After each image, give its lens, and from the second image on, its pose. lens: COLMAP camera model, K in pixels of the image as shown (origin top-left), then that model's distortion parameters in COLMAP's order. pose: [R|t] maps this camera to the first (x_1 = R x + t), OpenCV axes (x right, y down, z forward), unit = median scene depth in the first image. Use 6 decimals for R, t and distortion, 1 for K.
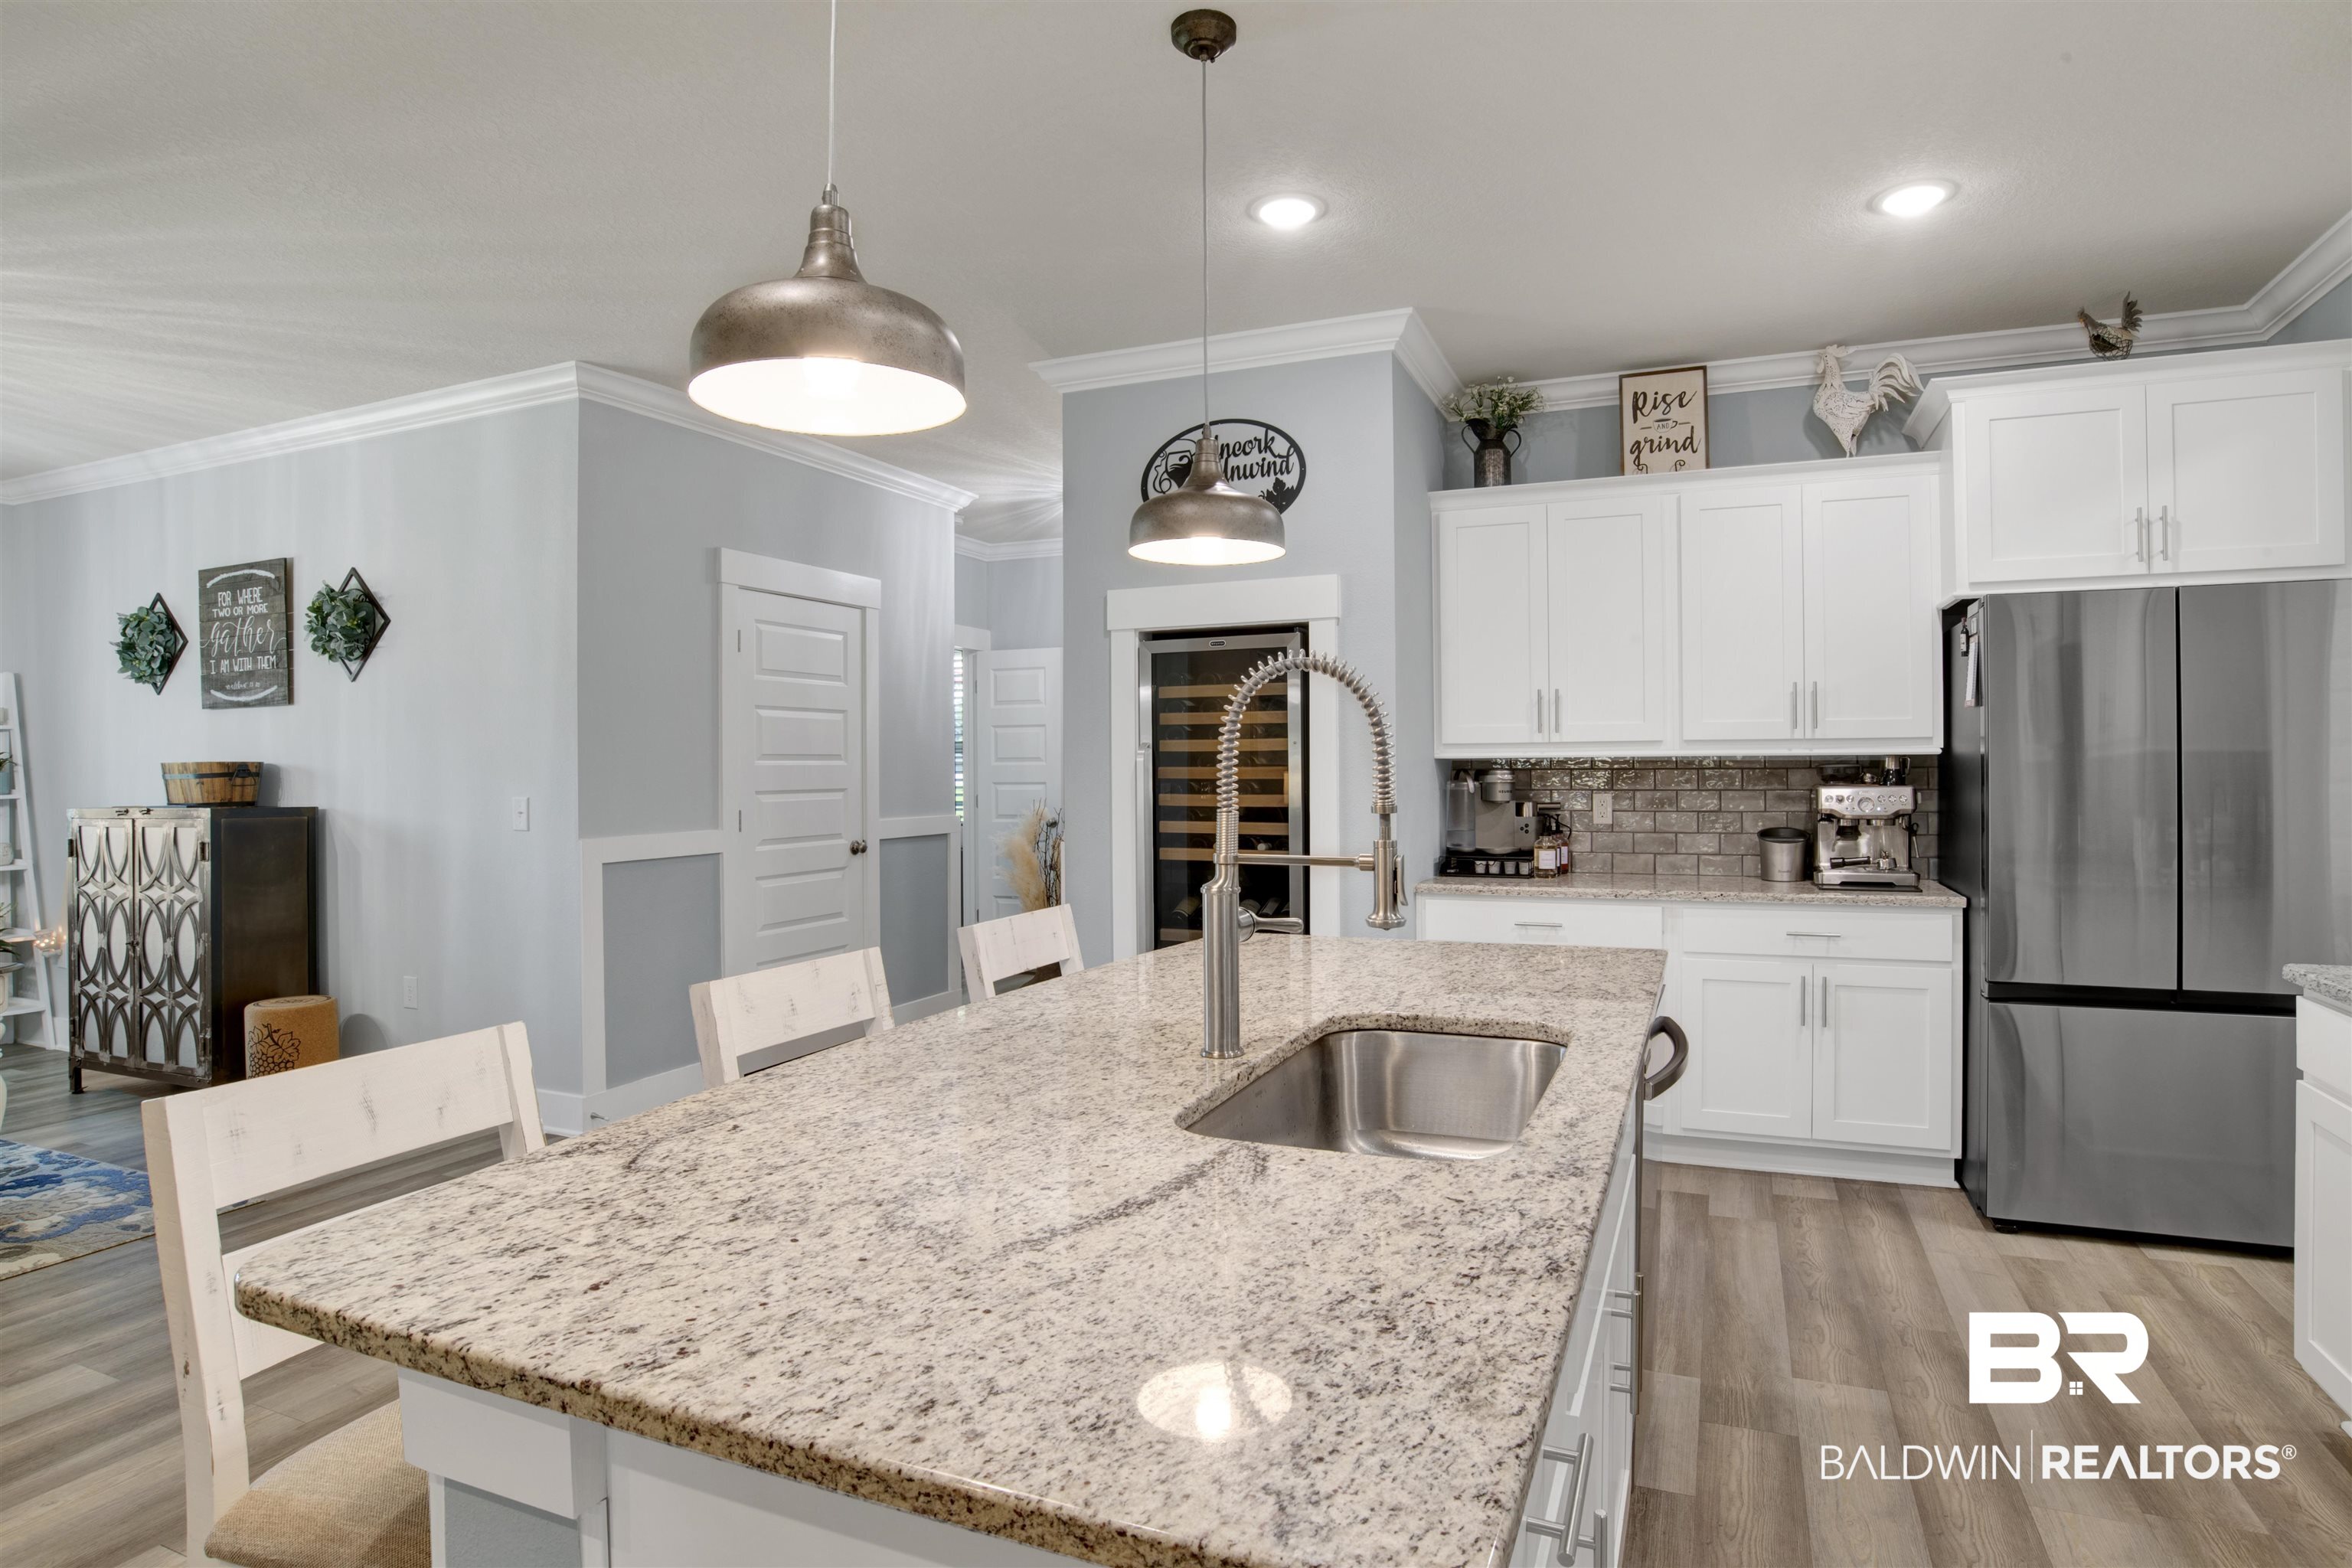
lens RADIAL K [[1293.6, 0, 1204.5], [0, 1293.6, 761.8], [0, 0, 1]] dist [-0.079129, 0.032511]
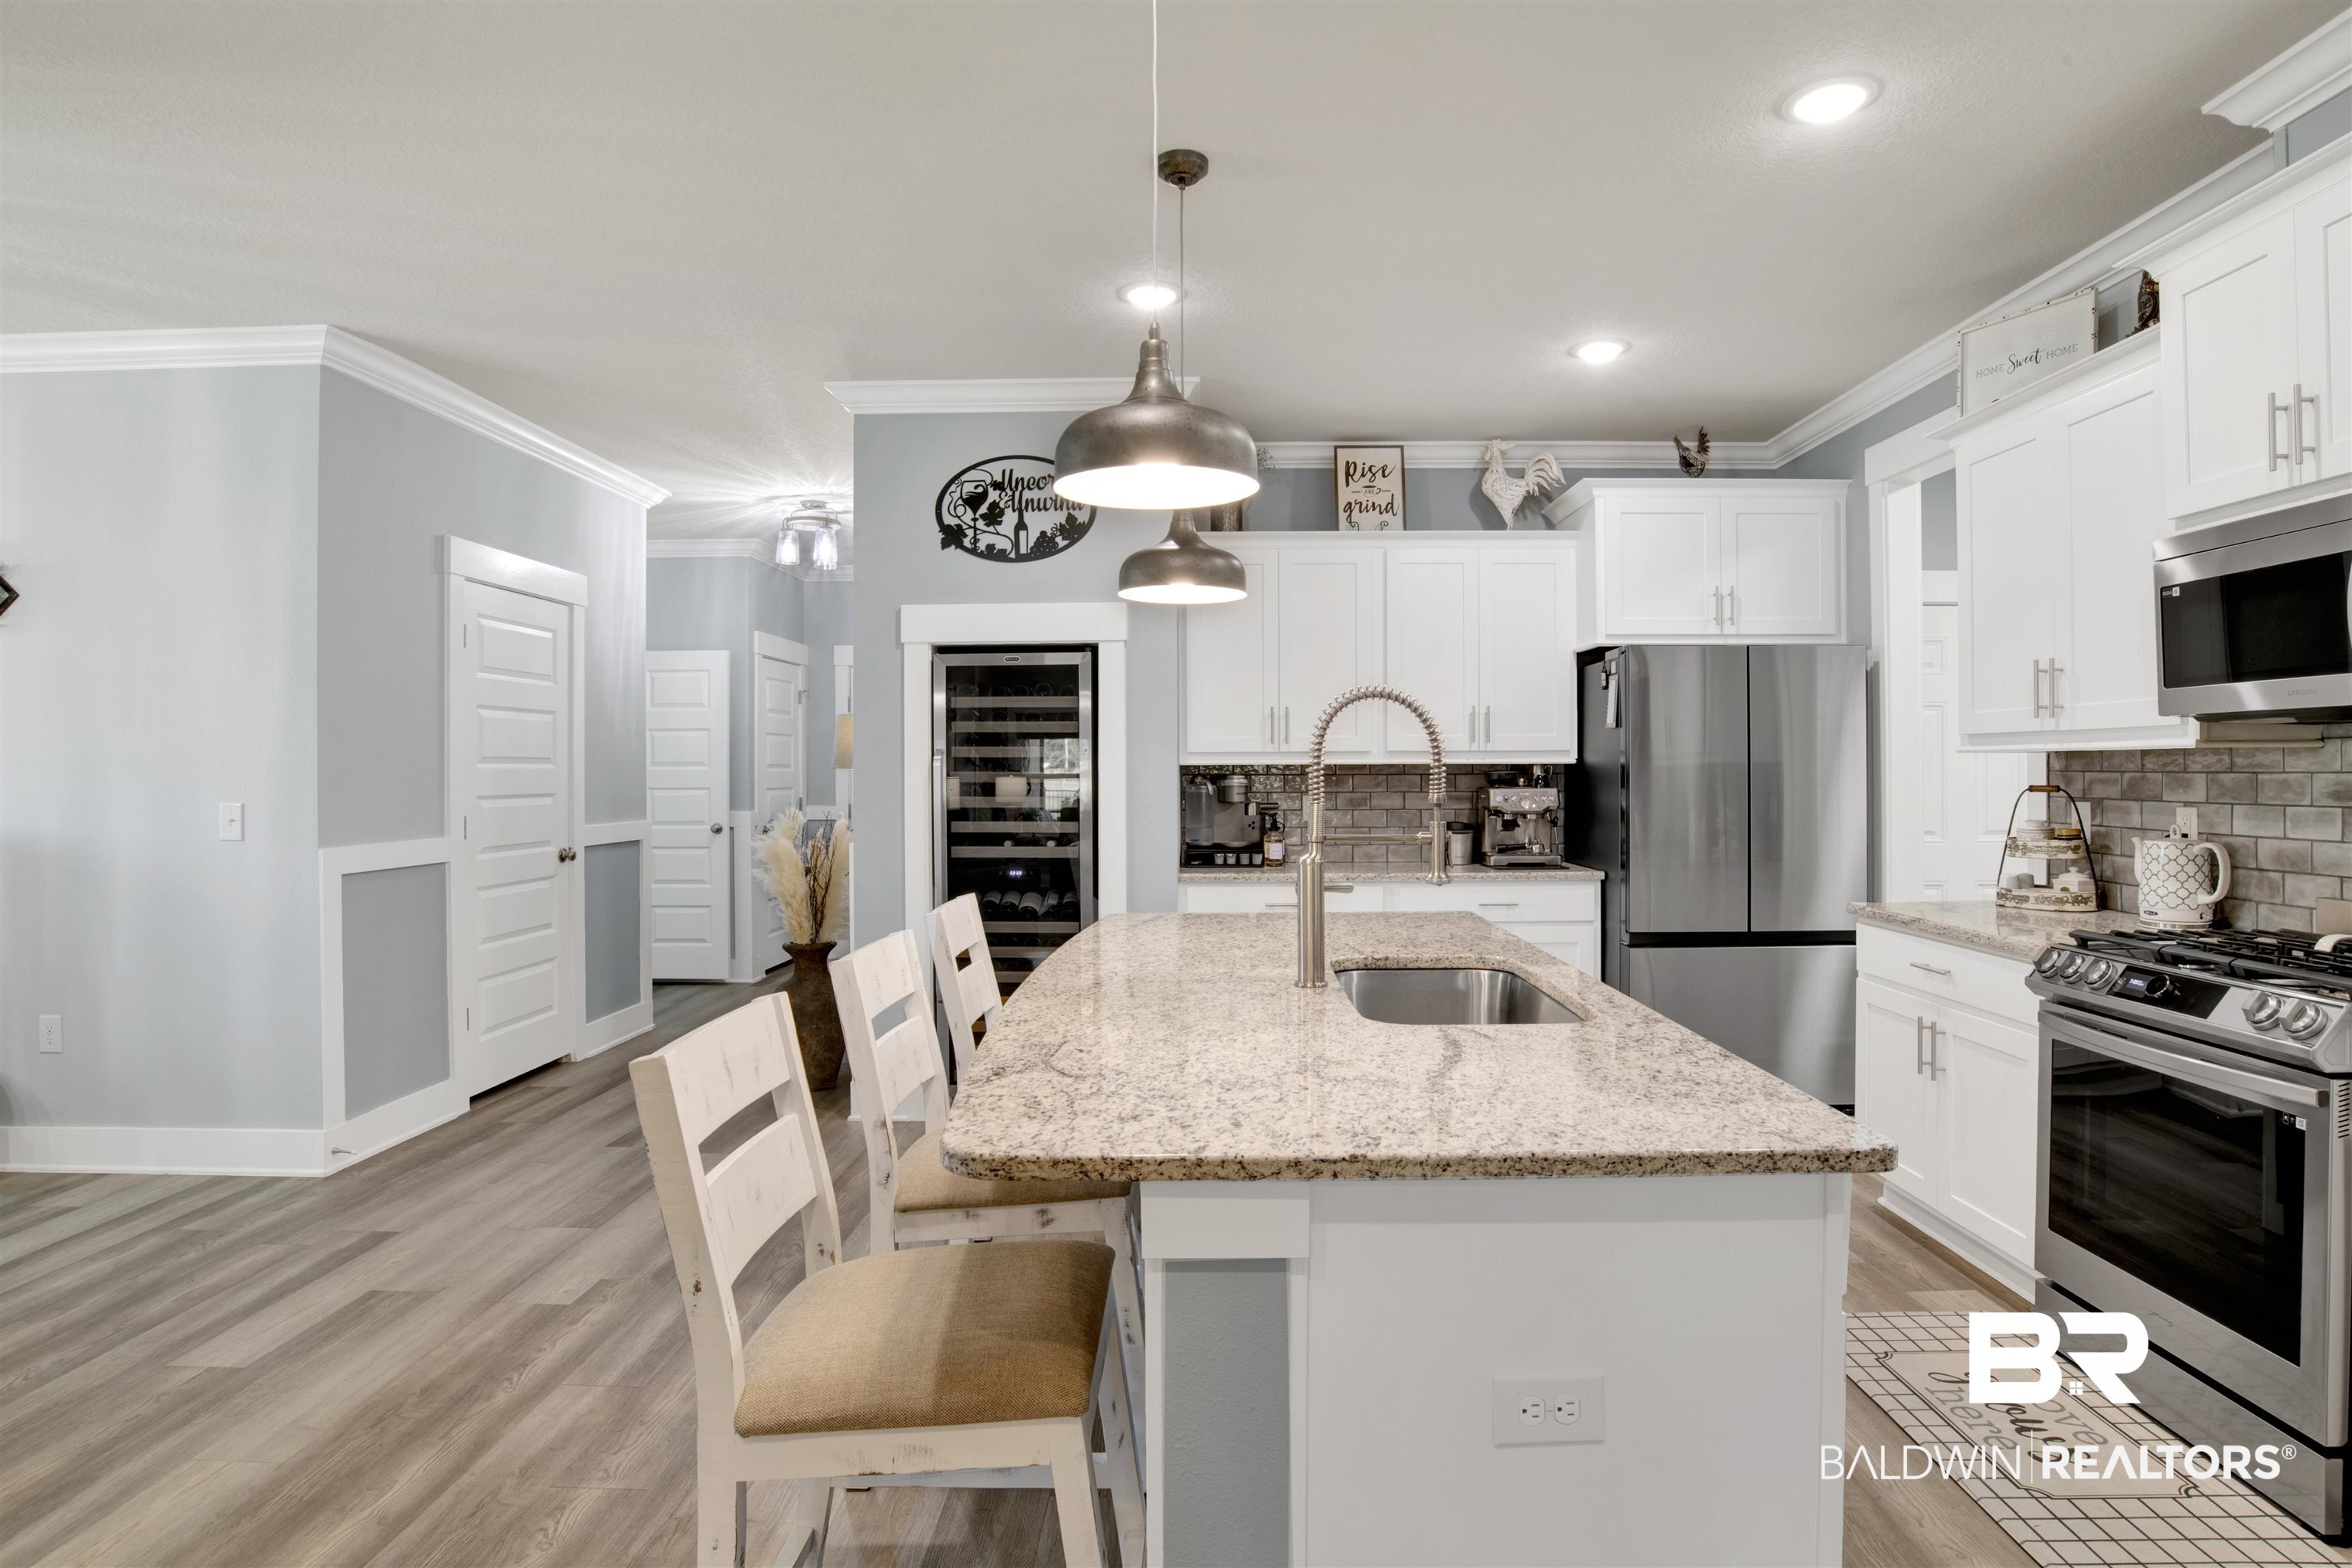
lens RADIAL K [[1290.7, 0, 1232.6], [0, 1290.7, 773.7], [0, 0, 1]] dist [-0.066157, 0.001303]
pose [[0.923413, 0.002545, 0.383798, -0.238096], [-0.004189, 0.999985, 0.003448, 0.001257], [-0.383784, -0.004792, 0.923410, -0.082889]]
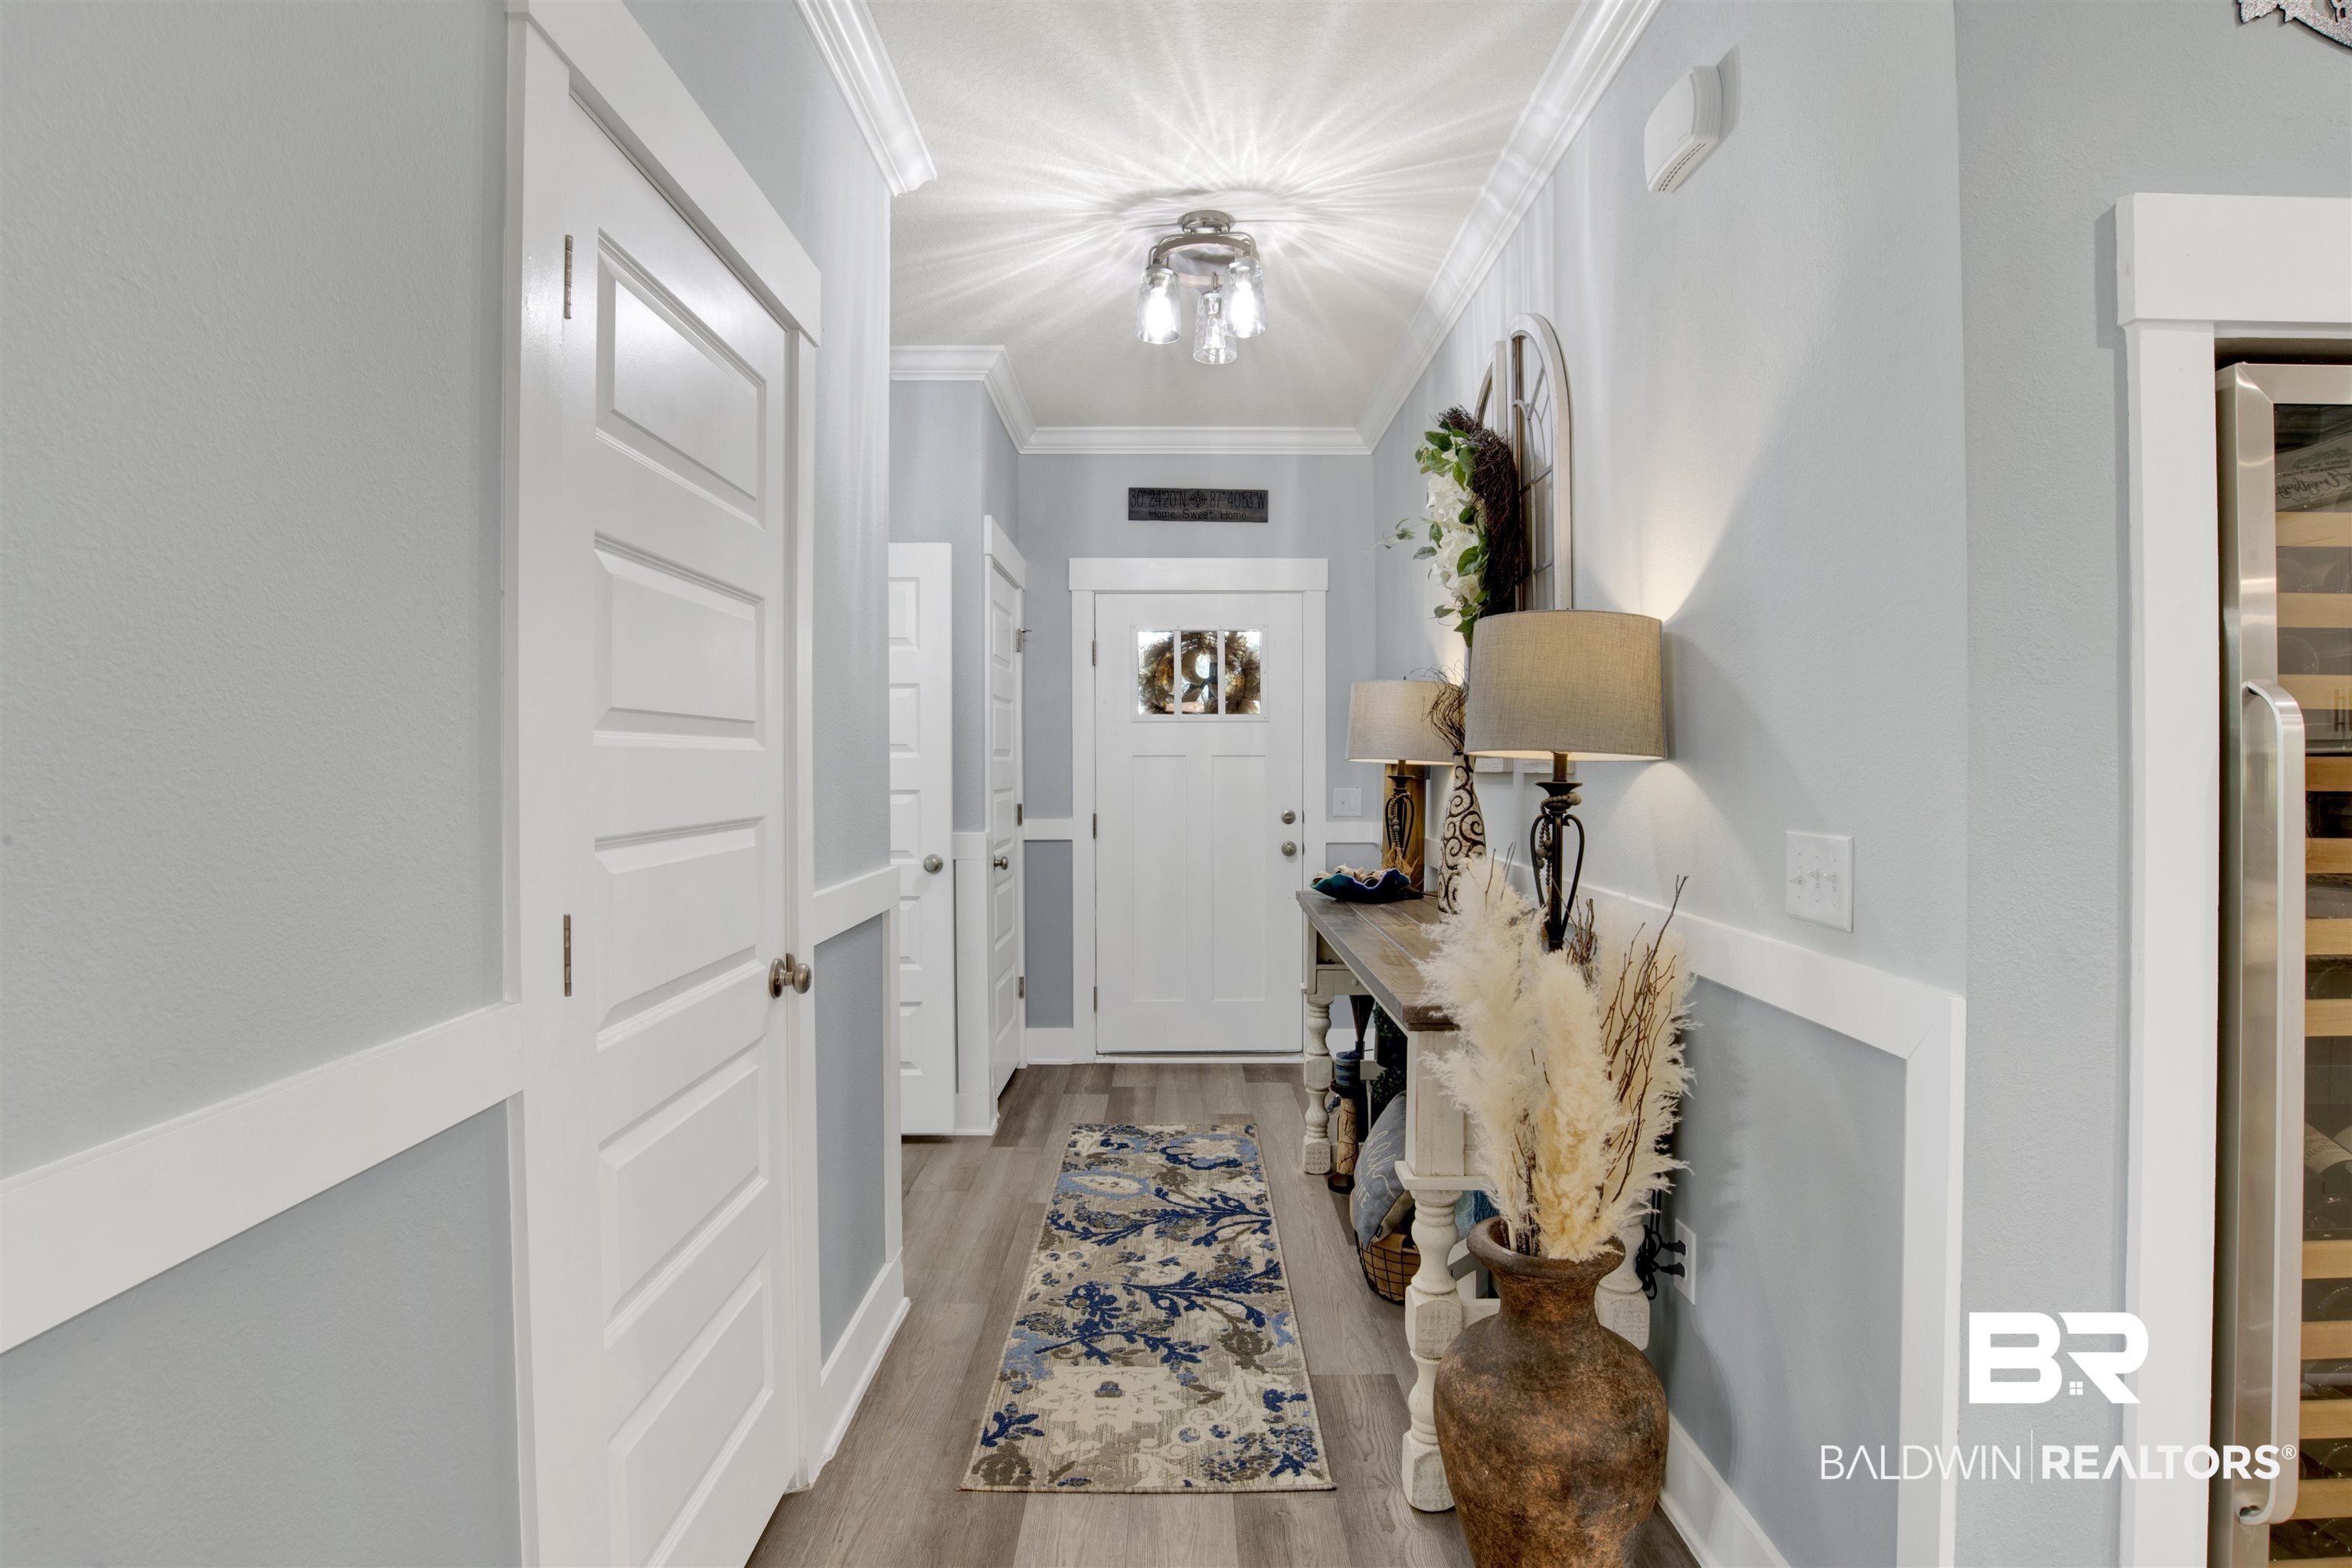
lens RADIAL K [[1222.7, 0, 1176.0], [0, 1222.7, 784.0], [0, 0, 1]] dist [-0.069664, 0.018108]
pose [[0.918771, -0.002301, 0.394785, -0.416028], [-0.005175, 0.999827, 0.017872, 0.006767], [-0.394758, -0.018463, 0.918600, 0.879400]]
